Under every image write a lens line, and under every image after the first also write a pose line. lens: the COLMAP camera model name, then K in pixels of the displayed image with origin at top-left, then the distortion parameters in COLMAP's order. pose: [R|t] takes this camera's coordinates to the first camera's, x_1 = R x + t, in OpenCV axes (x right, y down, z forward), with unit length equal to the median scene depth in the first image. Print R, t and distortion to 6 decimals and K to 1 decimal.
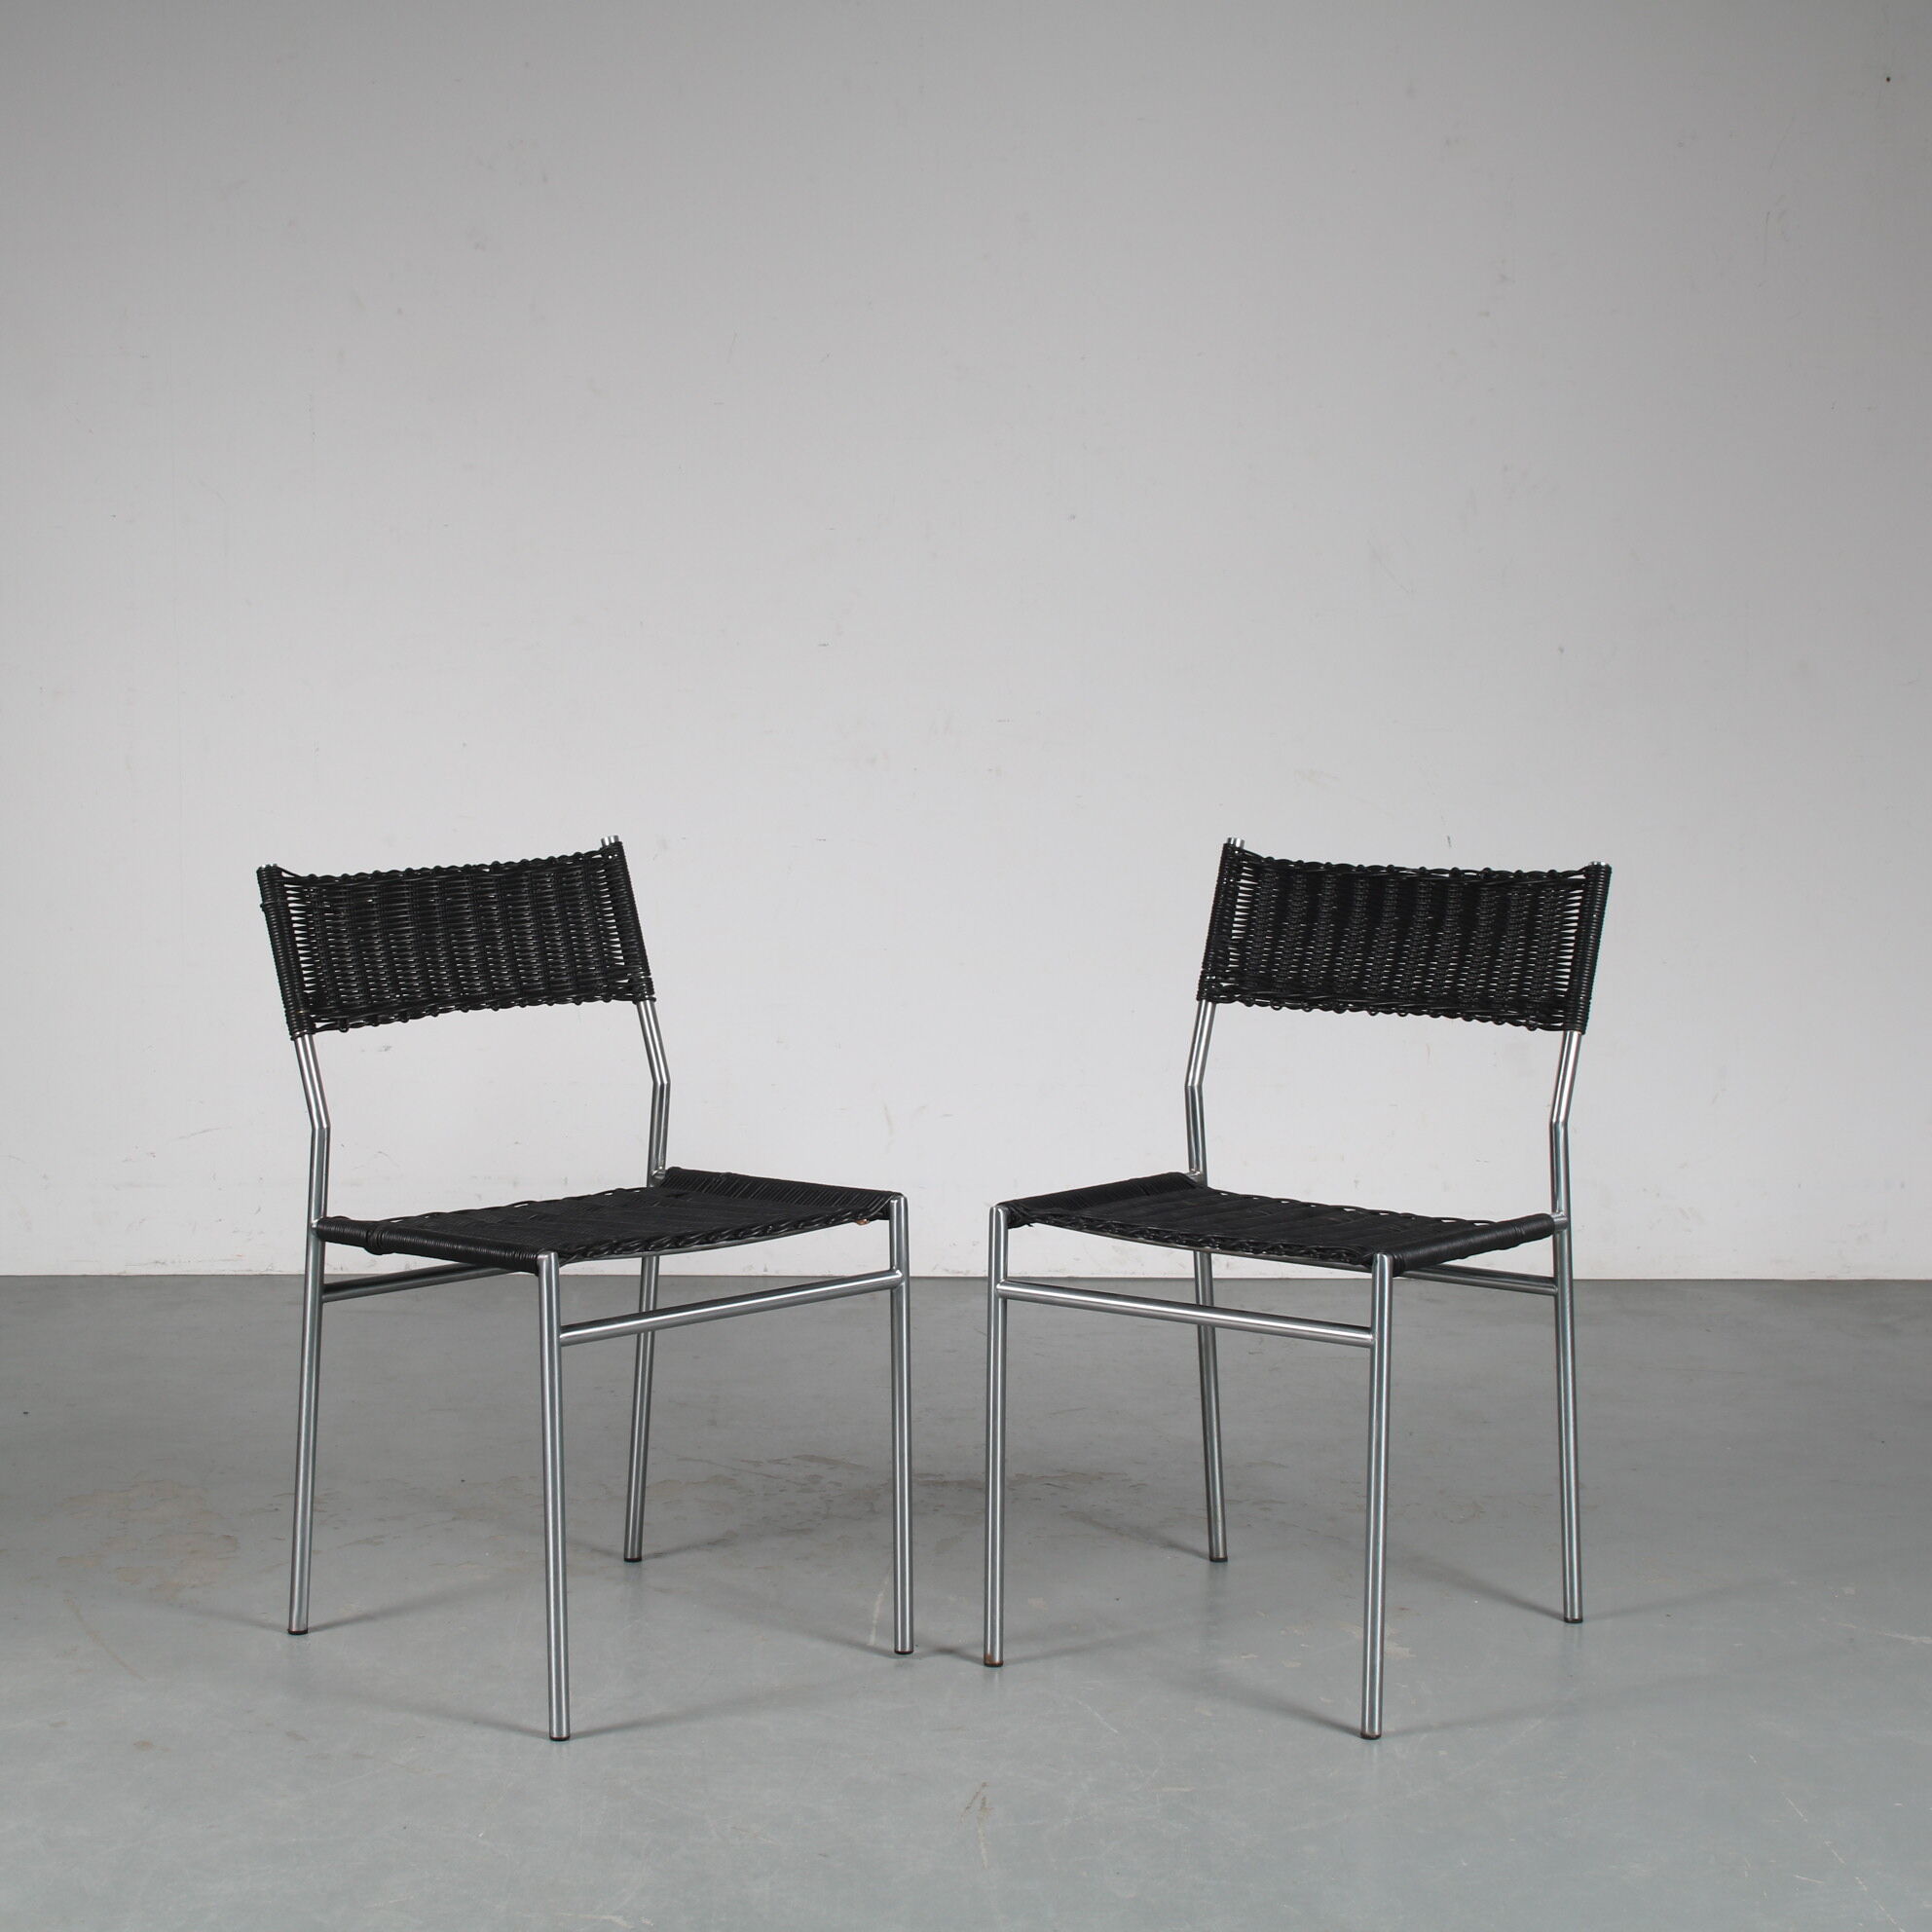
lens RADIAL K [[4127.8, 0, 965.0], [0, 4127.8, 987.9], [0, 0, 1]] dist [-0.033467, 0.081527]
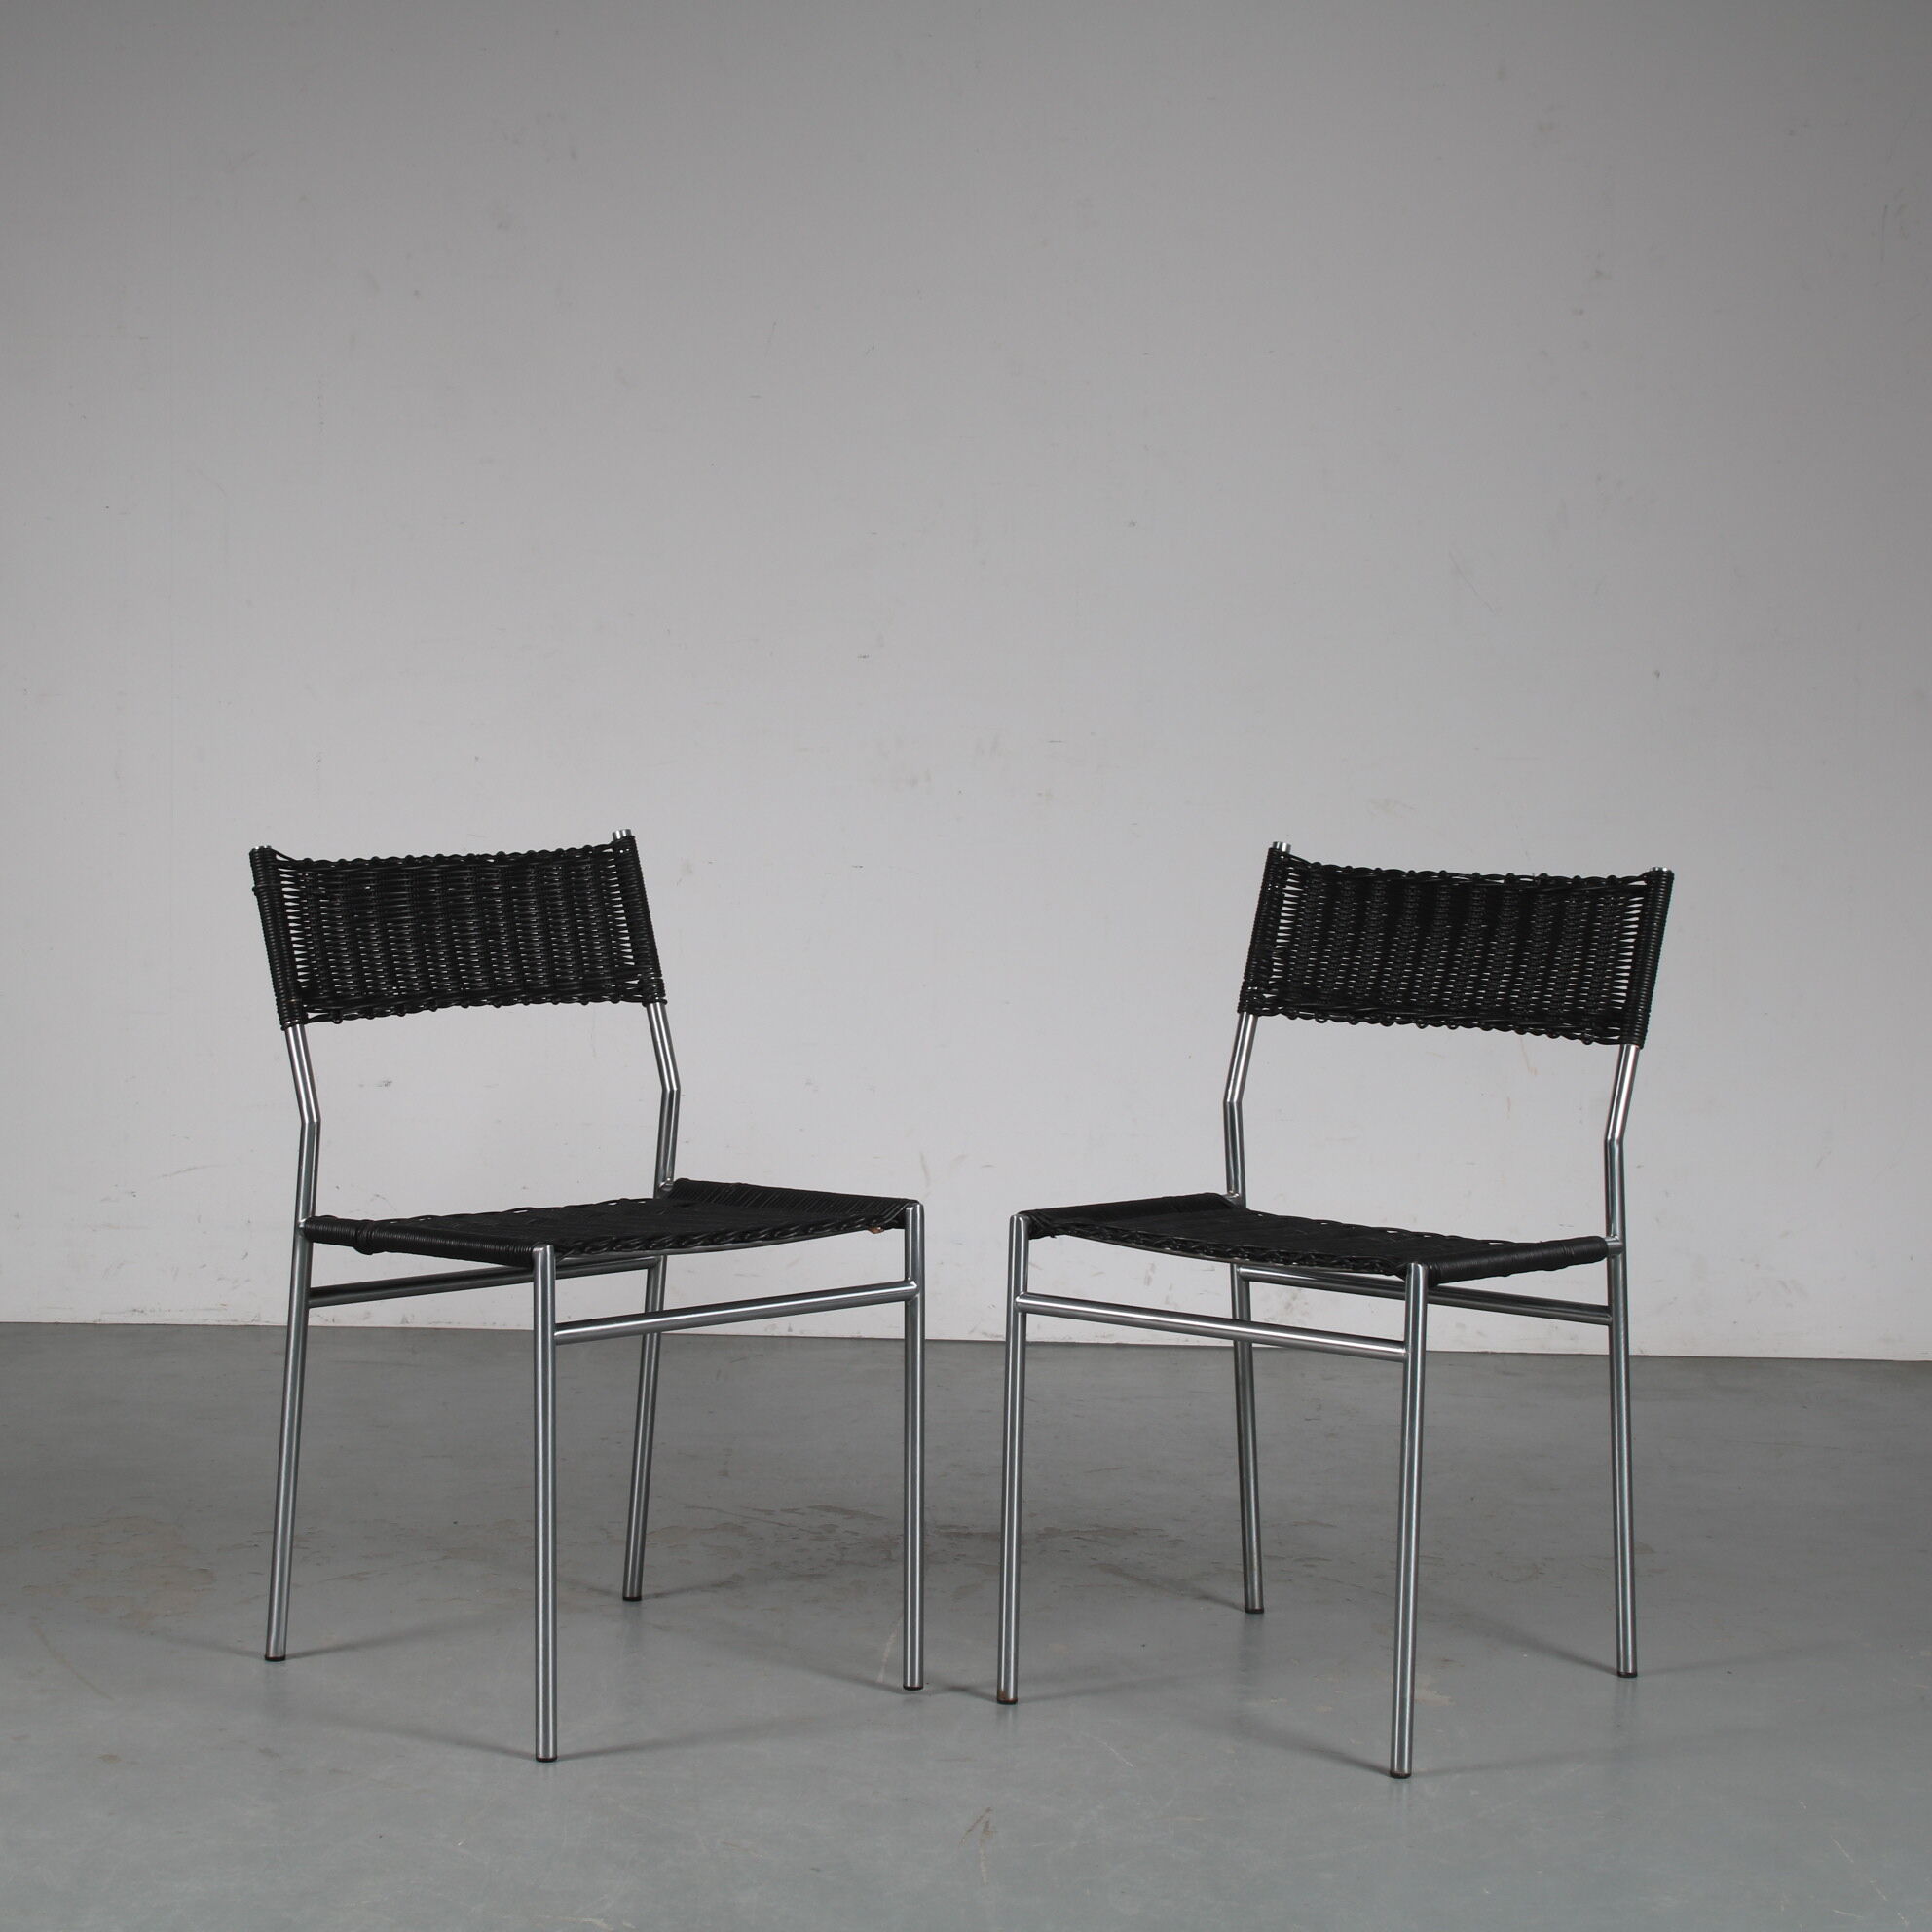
lens RADIAL K [[4708.4, 0, 966.0], [0, 4708.4, 966.0], [0, 0, 1]] dist [0.003364, -0.007508]
pose [[0.999664, 0.015843, -0.020524, 0.016427], [-0.016539, 0.999278, -0.034196, 0.031340], [0.019967, 0.034524, 0.999204, -0.083013]]
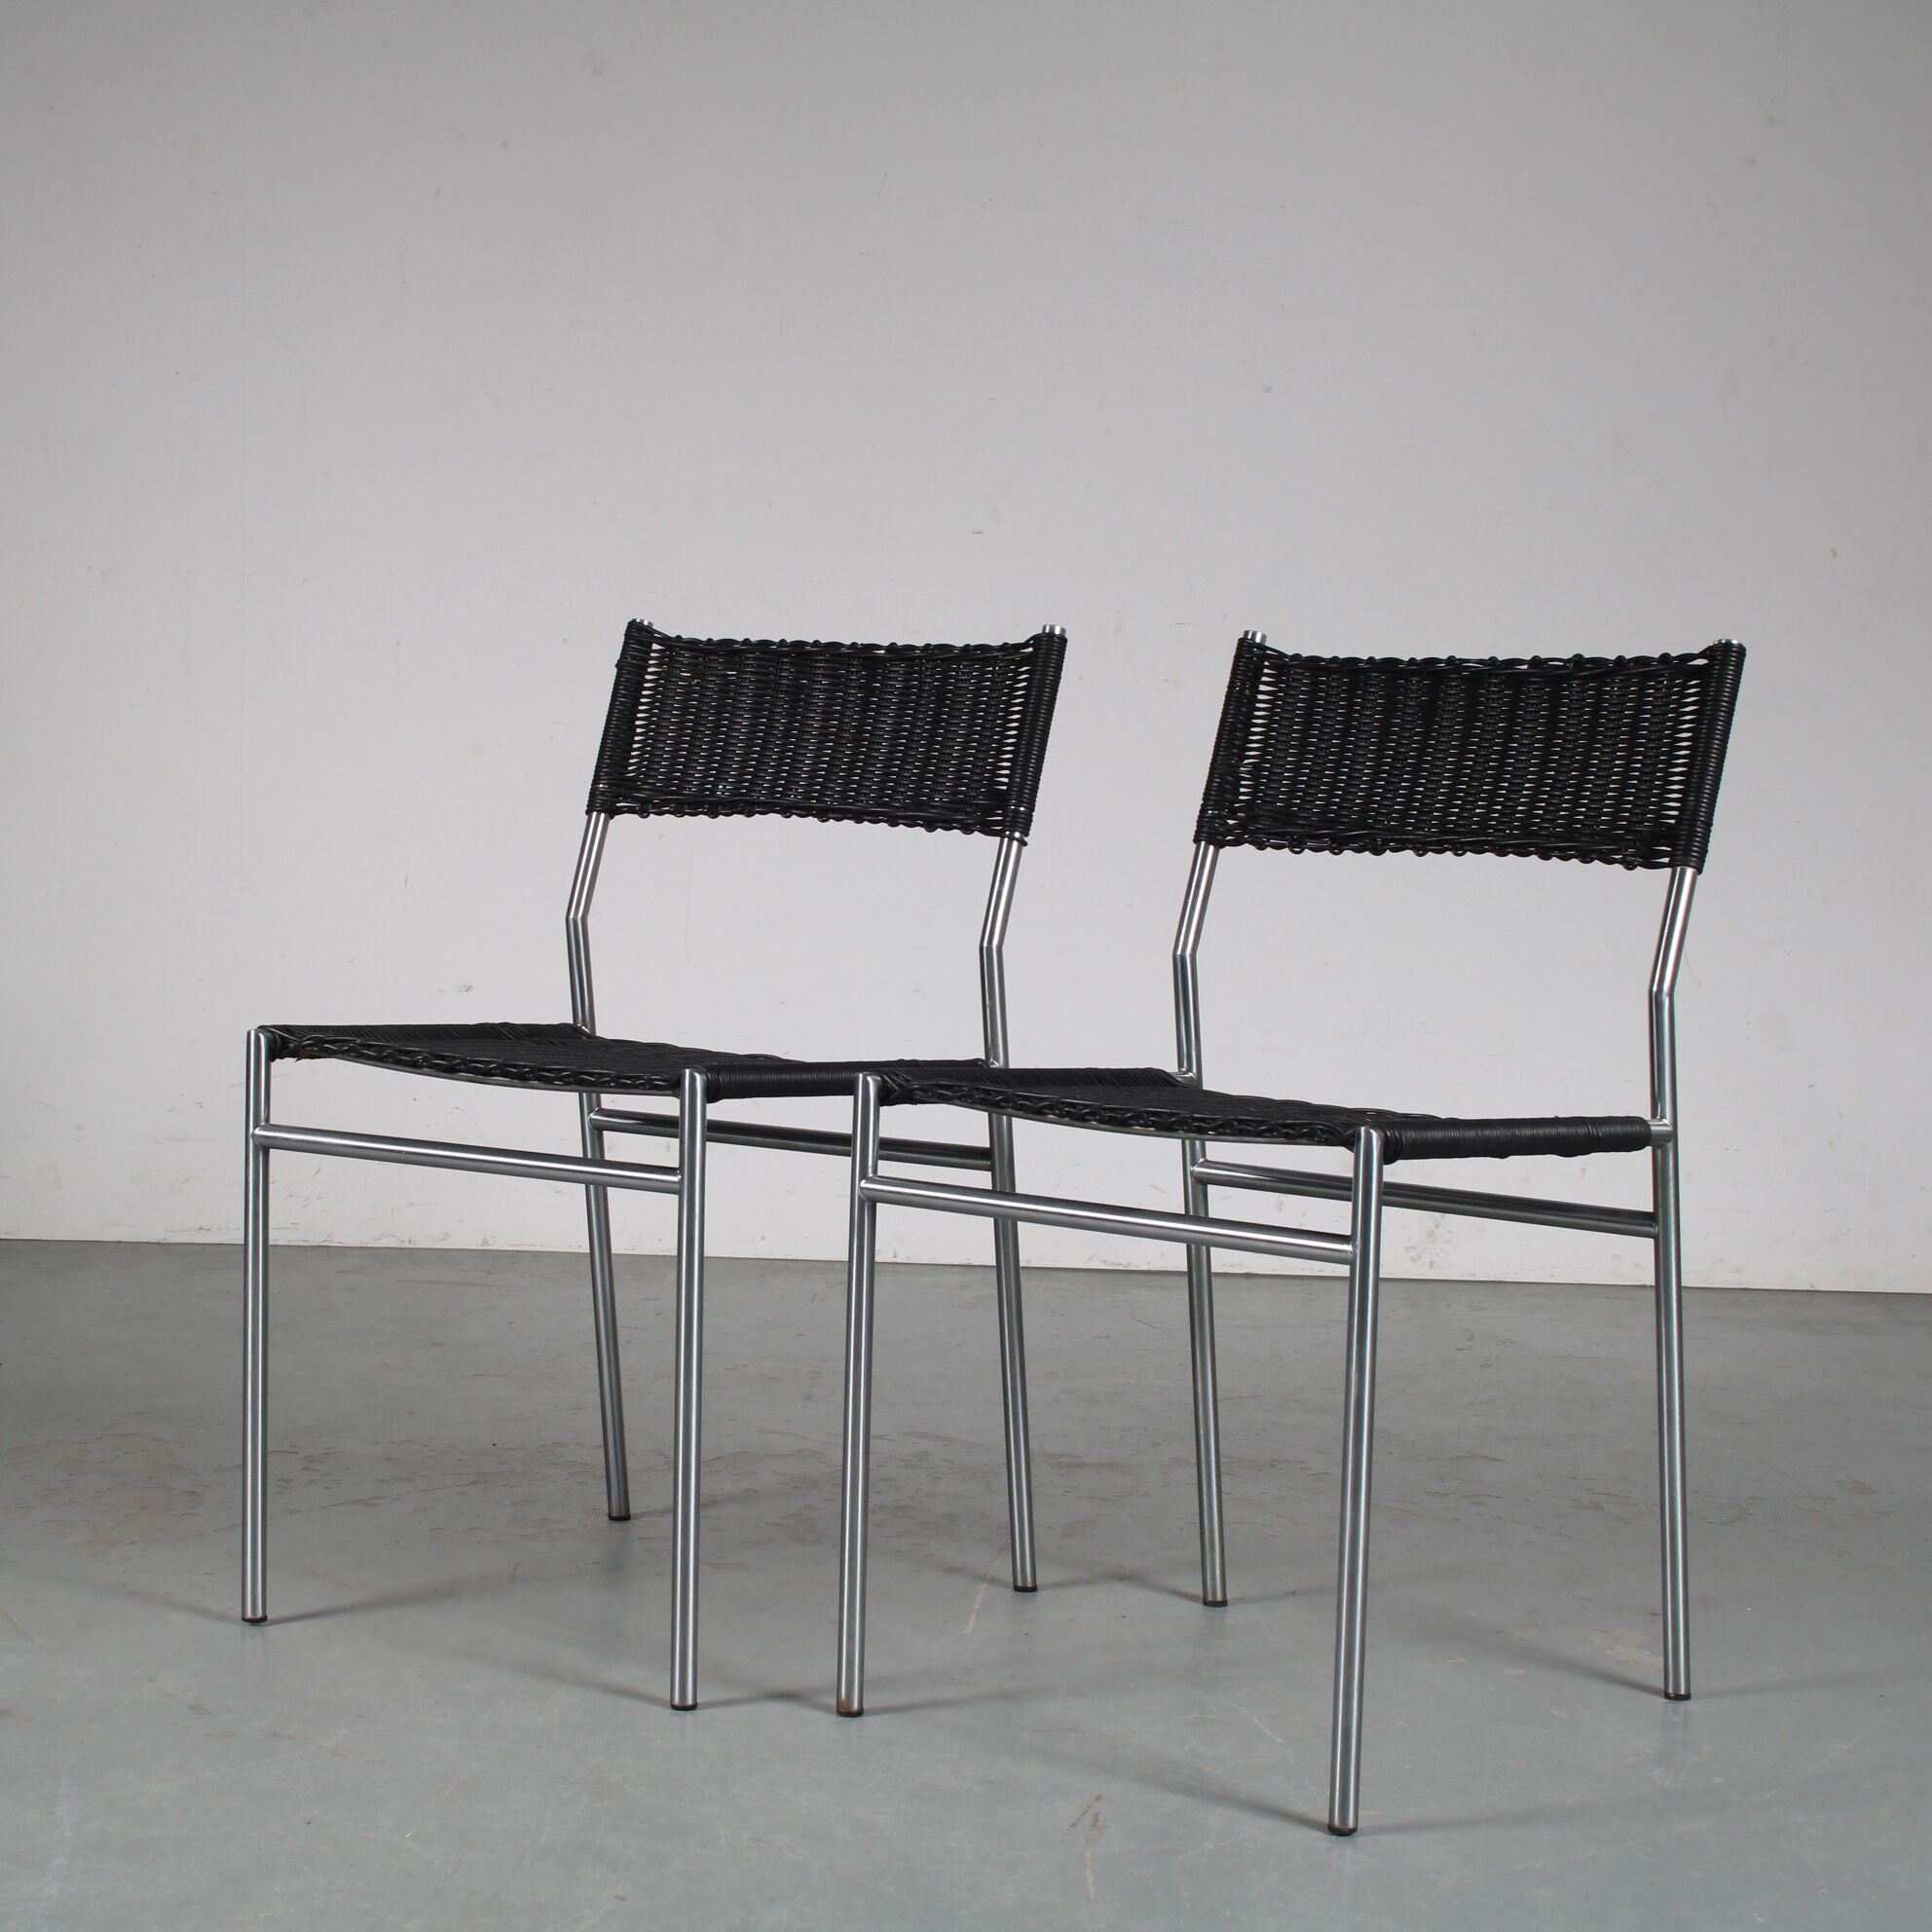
lens RADIAL K [[3861.5, 0, 966.0], [0, 3861.5, 966.0], [0, 0, 1]] dist [-0.062315, 0.378661]
pose [[0.994775, 0.026545, -0.098581, 0.087441], [-0.032393, 0.997779, -0.058200, 0.069625], [0.096817, 0.061090, 0.993426, 0.312441]]
